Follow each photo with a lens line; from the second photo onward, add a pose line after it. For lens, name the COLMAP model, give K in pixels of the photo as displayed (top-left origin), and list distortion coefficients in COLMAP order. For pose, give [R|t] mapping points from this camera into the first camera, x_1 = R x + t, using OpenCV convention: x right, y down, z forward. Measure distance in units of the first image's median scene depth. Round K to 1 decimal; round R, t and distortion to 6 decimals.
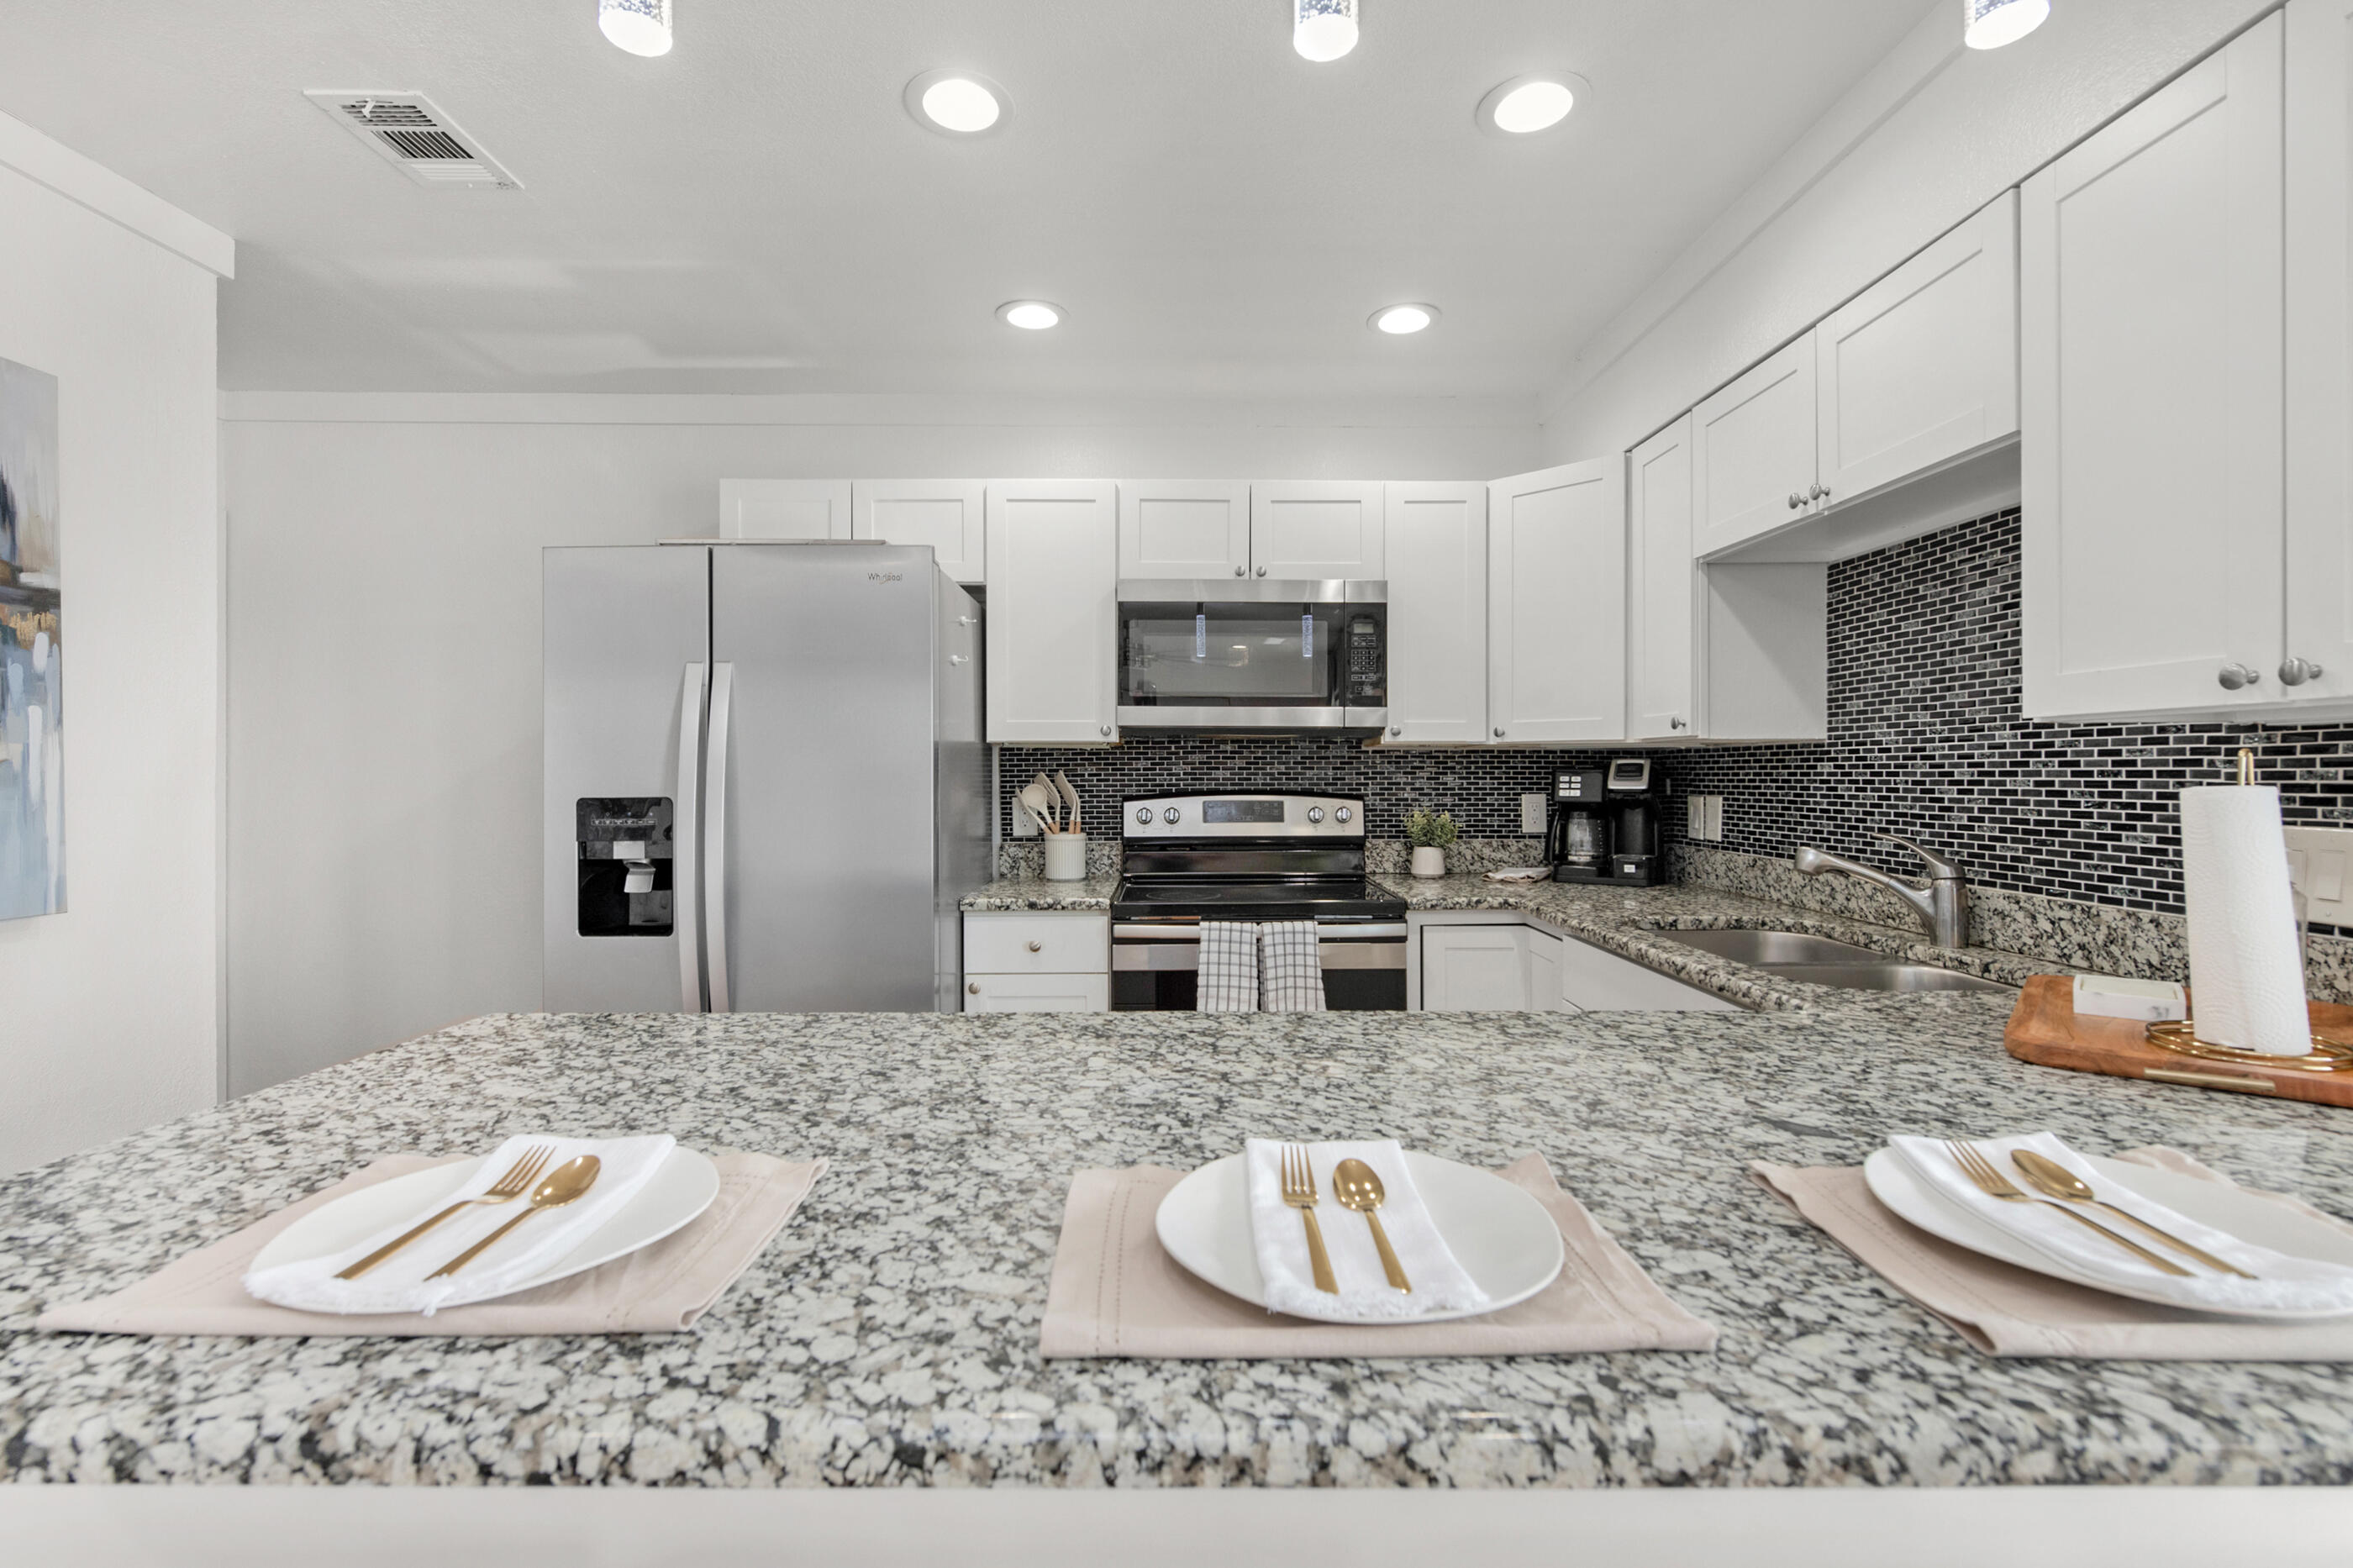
lens RADIAL K [[1064.4, 0, 1173.7], [0, 1064.4, 789.7], [0, 0, 1]] dist [0.000282, -0.000265]
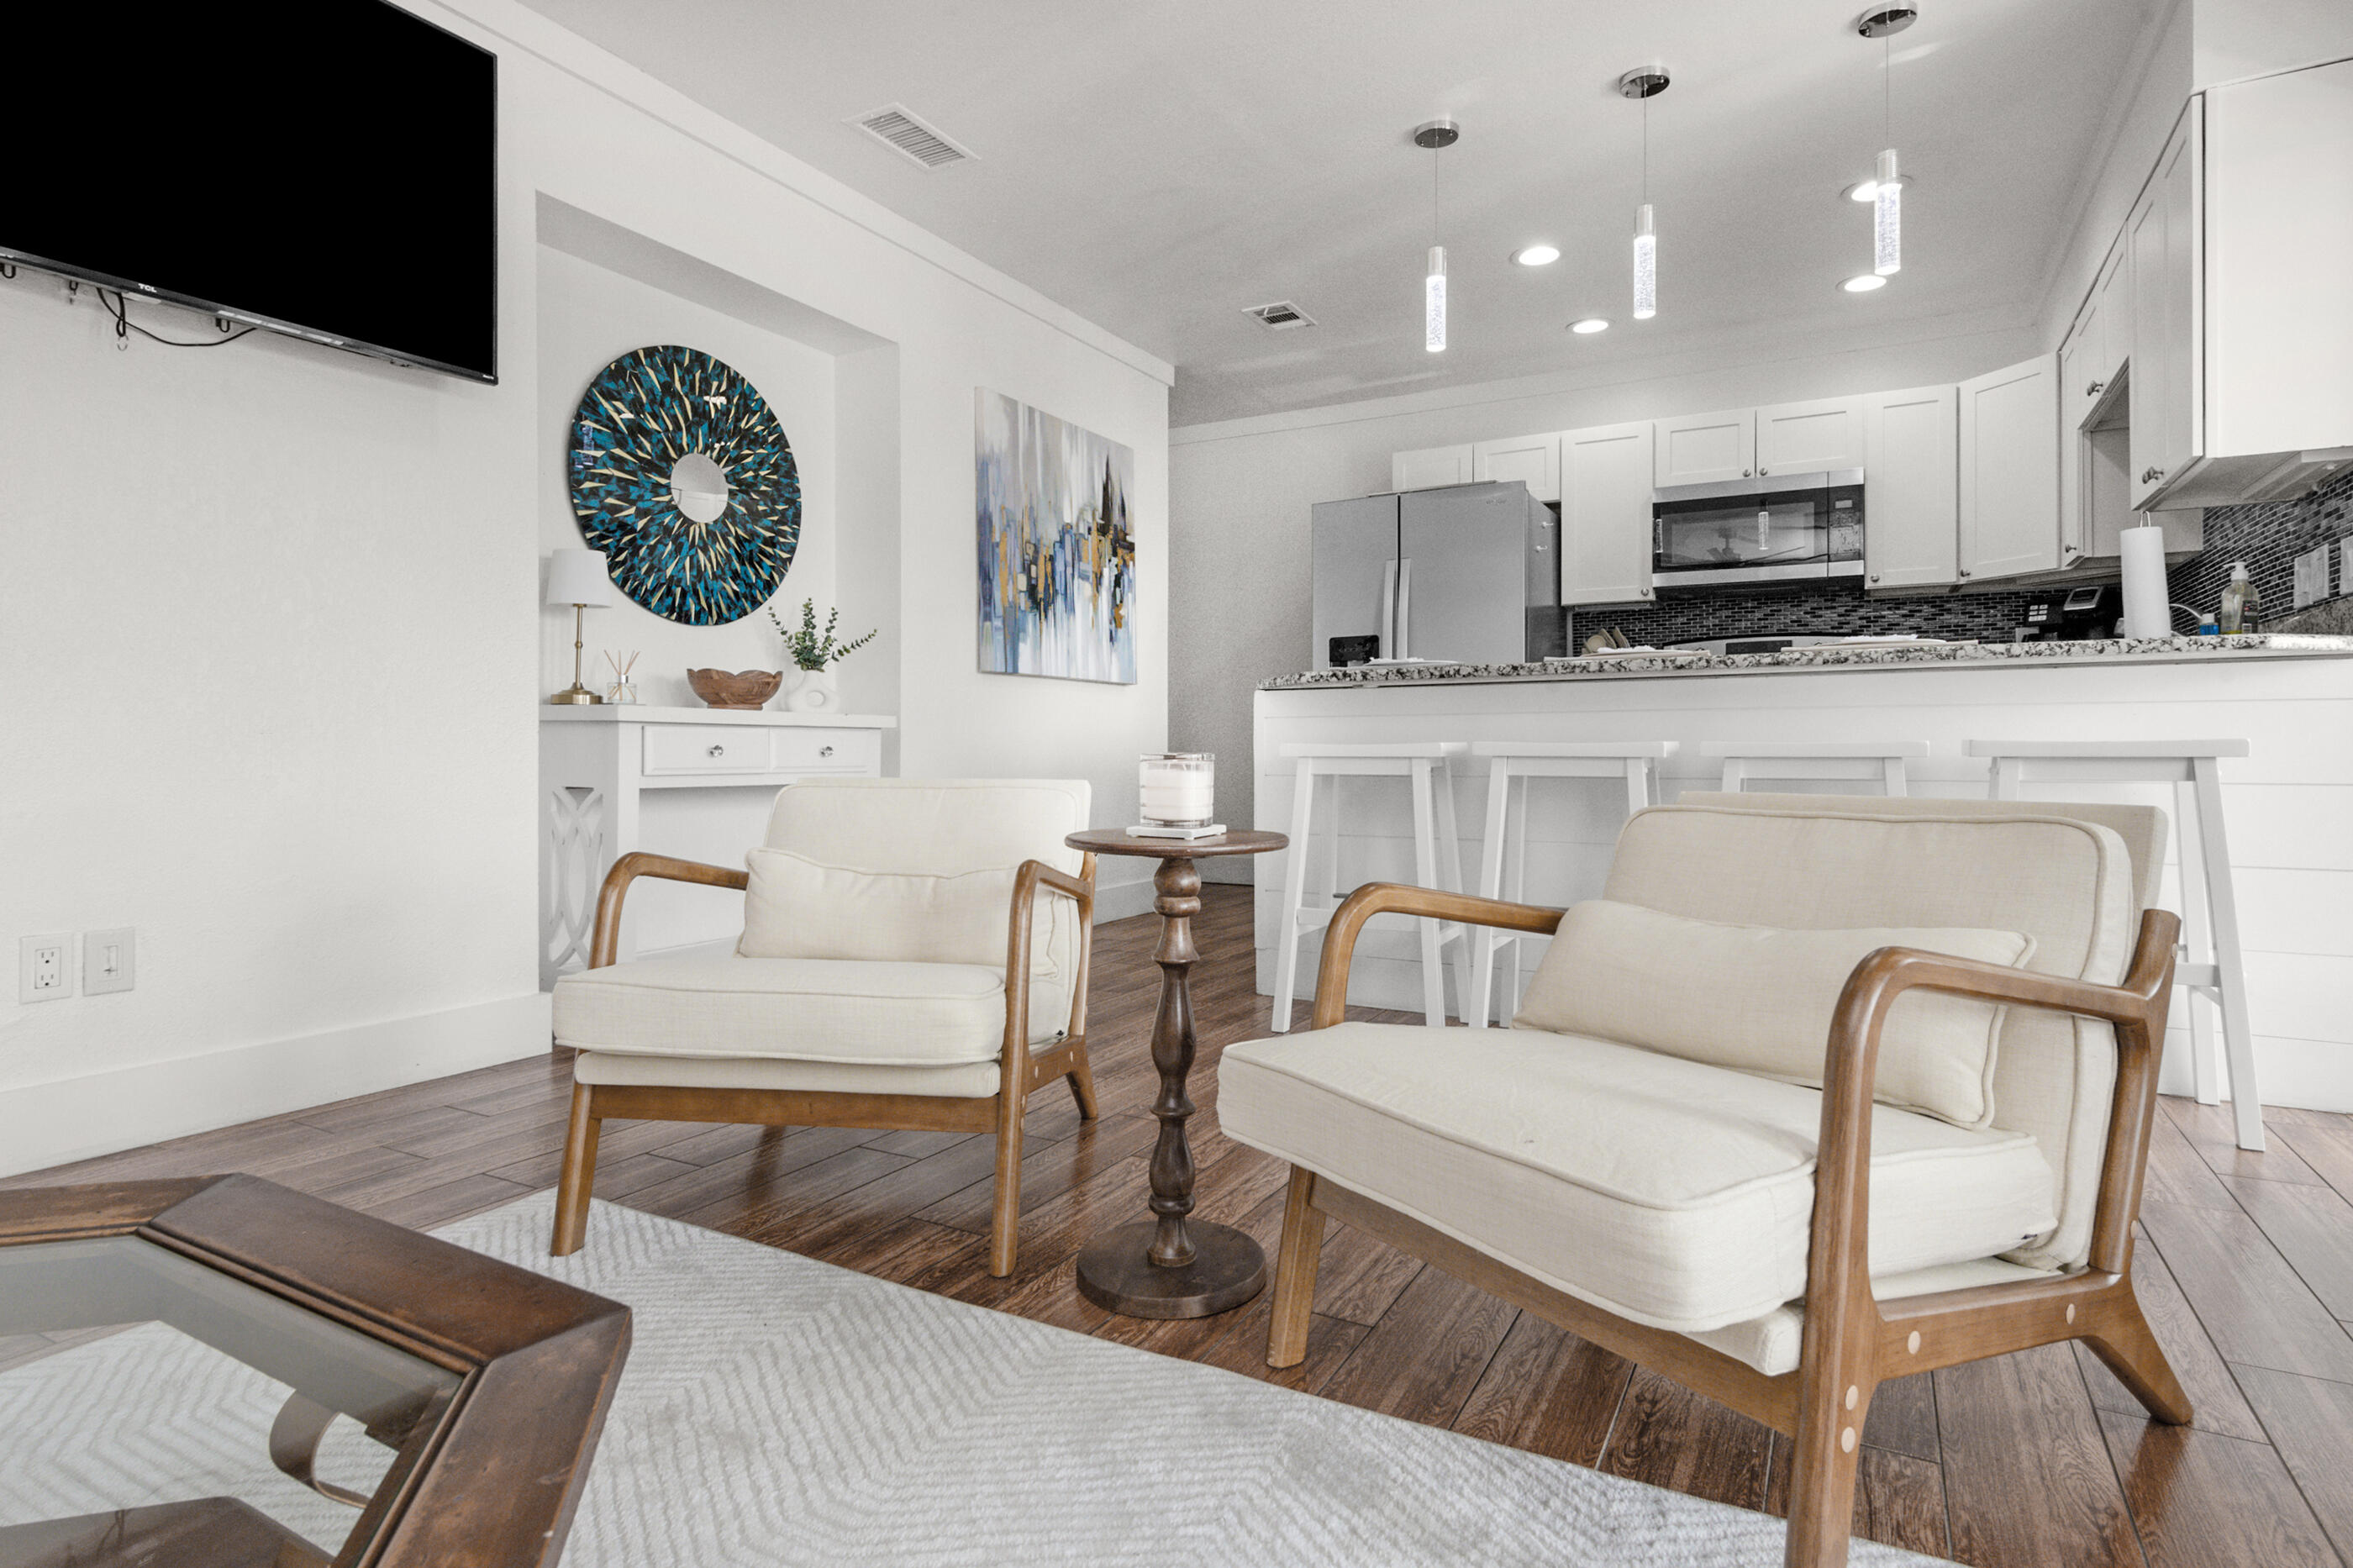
lens RADIAL K [[1207.8, 0, 1171.3], [0, 1207.8, 751.4], [0, 0, 1]] dist [0.011599, -0.005942]
pose [[0.872217, 0.000344, -0.489118, 0.182880], [-0.000800, 0.999999, -0.000724, 0.166373], [0.489118, 0.001023, 0.872217, -0.775685]]
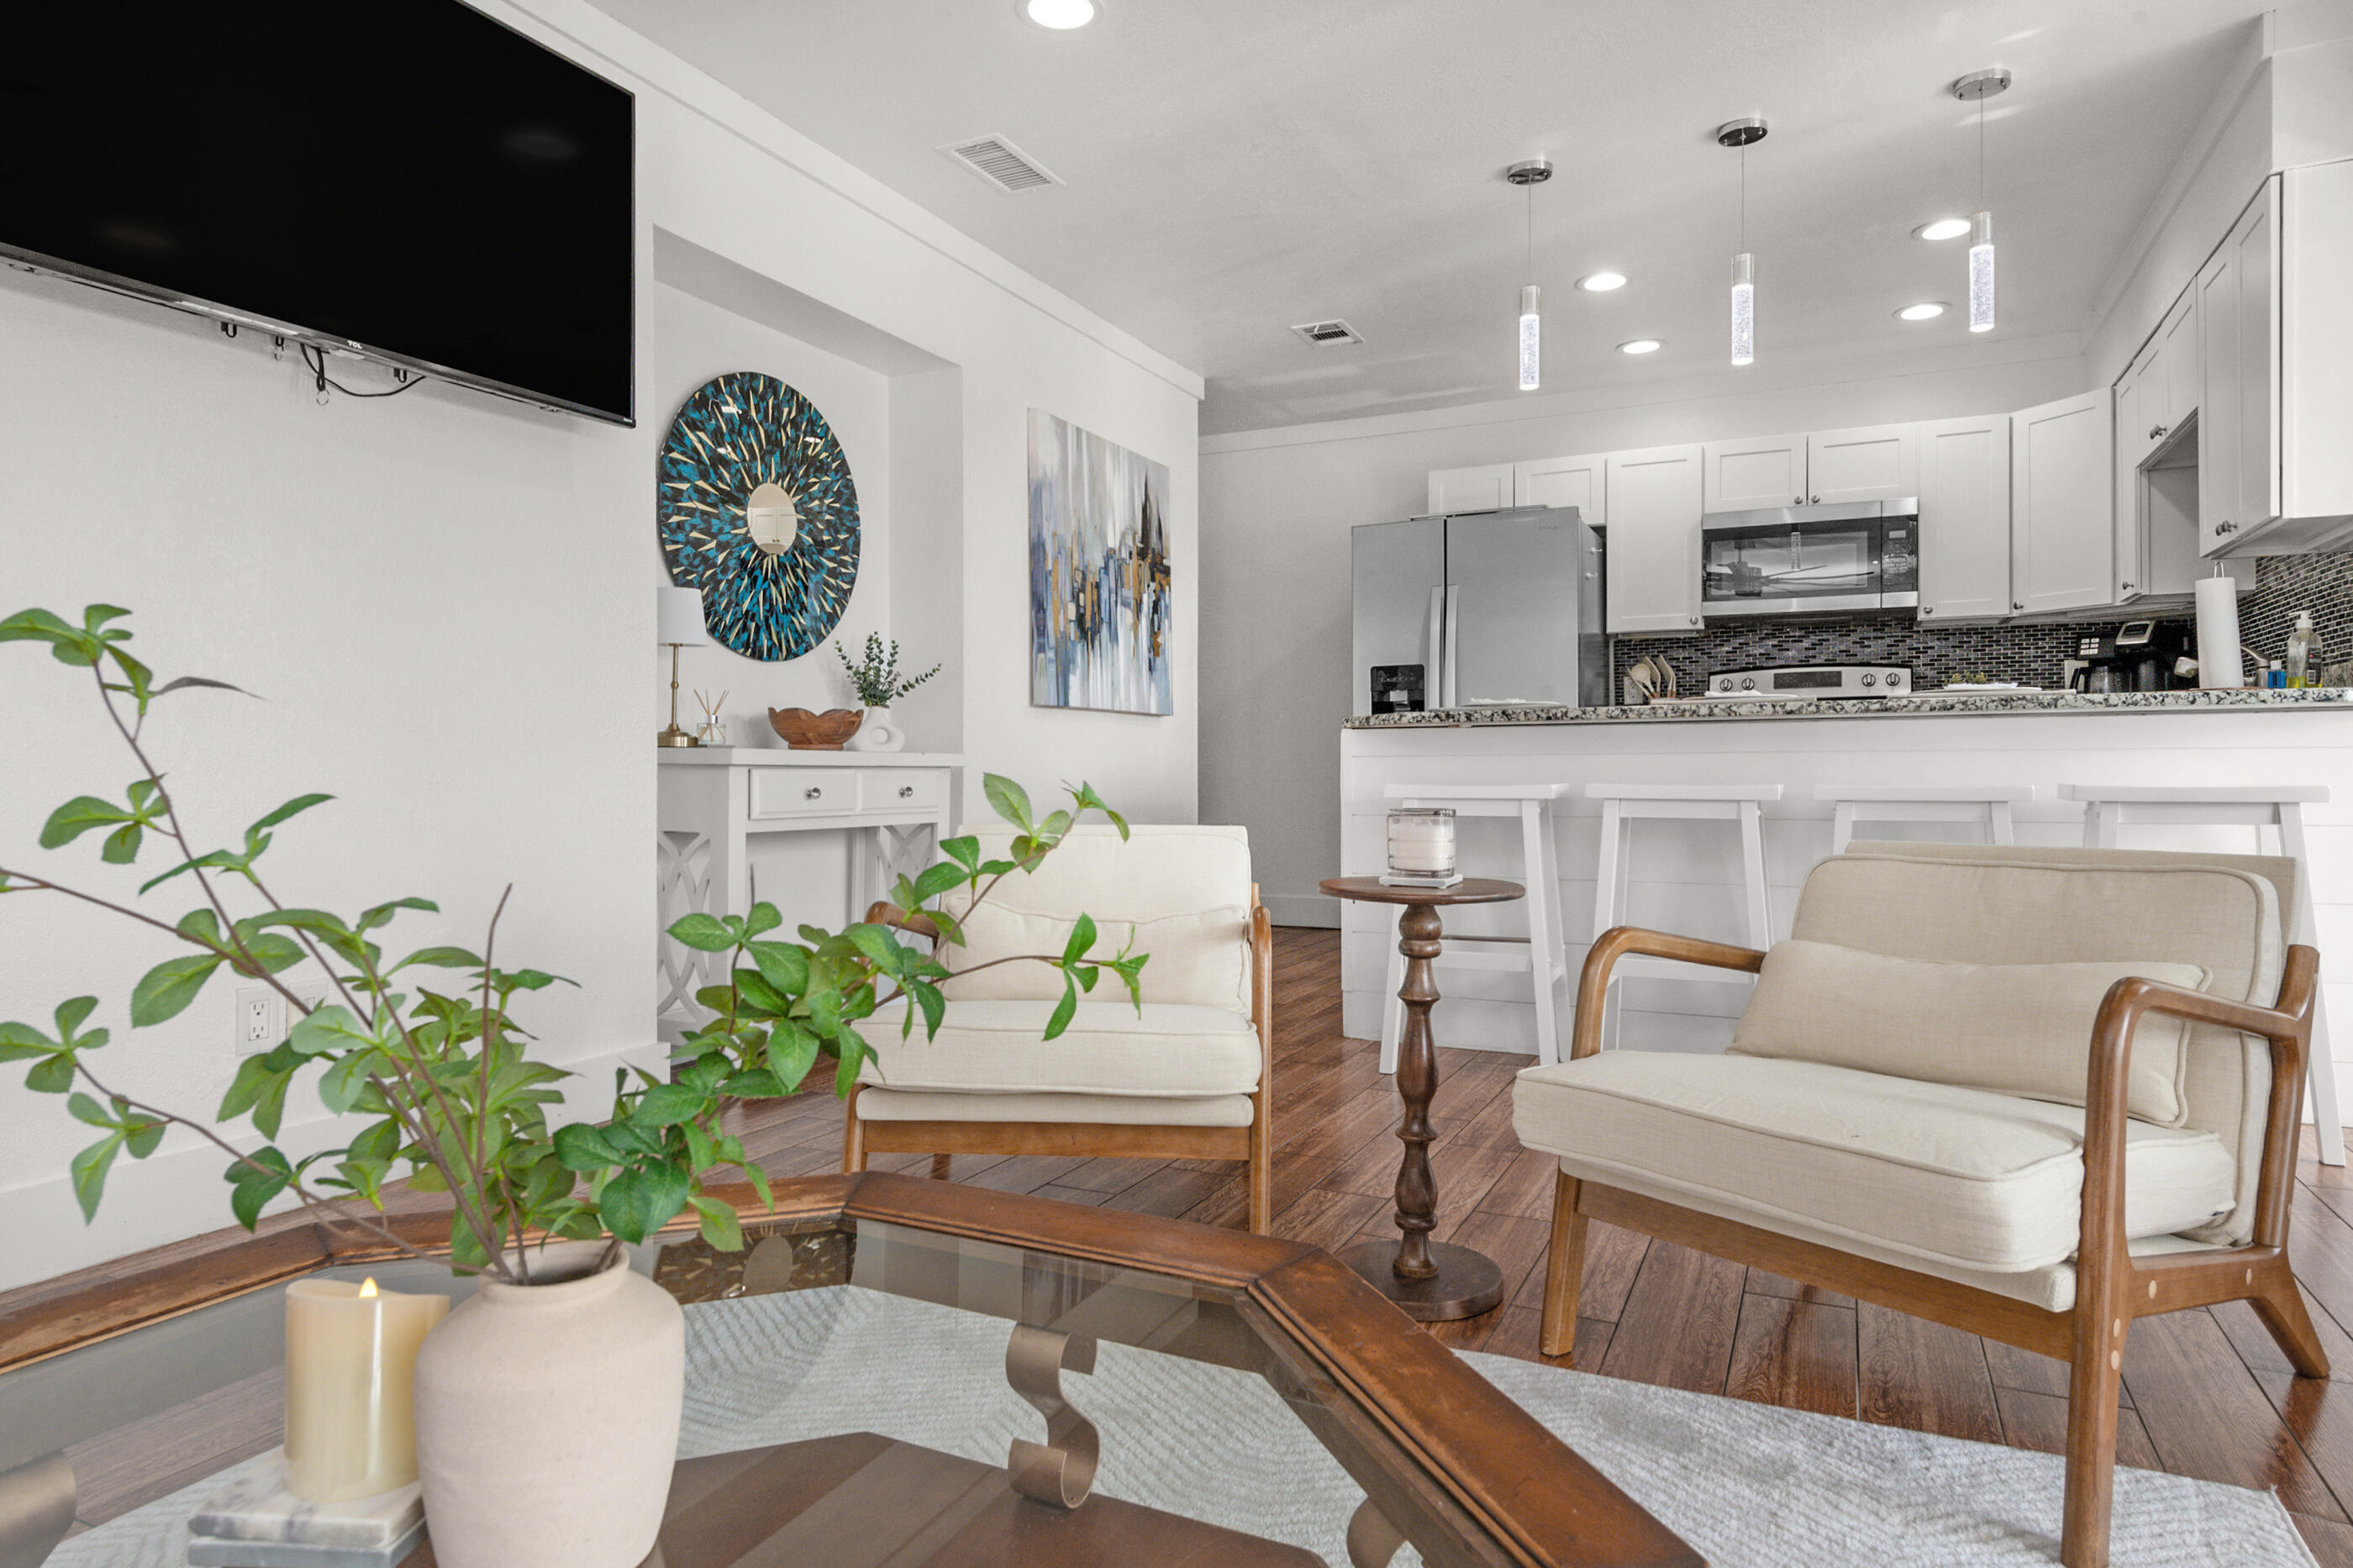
lens RADIAL K [[1361.7, 0, 1167.0], [0, 1361.7, 777.0], [0, 0, 1]] dist [0.006455, -0.001529]
pose [[0.898061, 0.000044, -0.439870, 0.105014], [0.000637, 0.999999, 0.001400, 0.150776], [0.439870, -0.001537, 0.898060, -0.948137]]
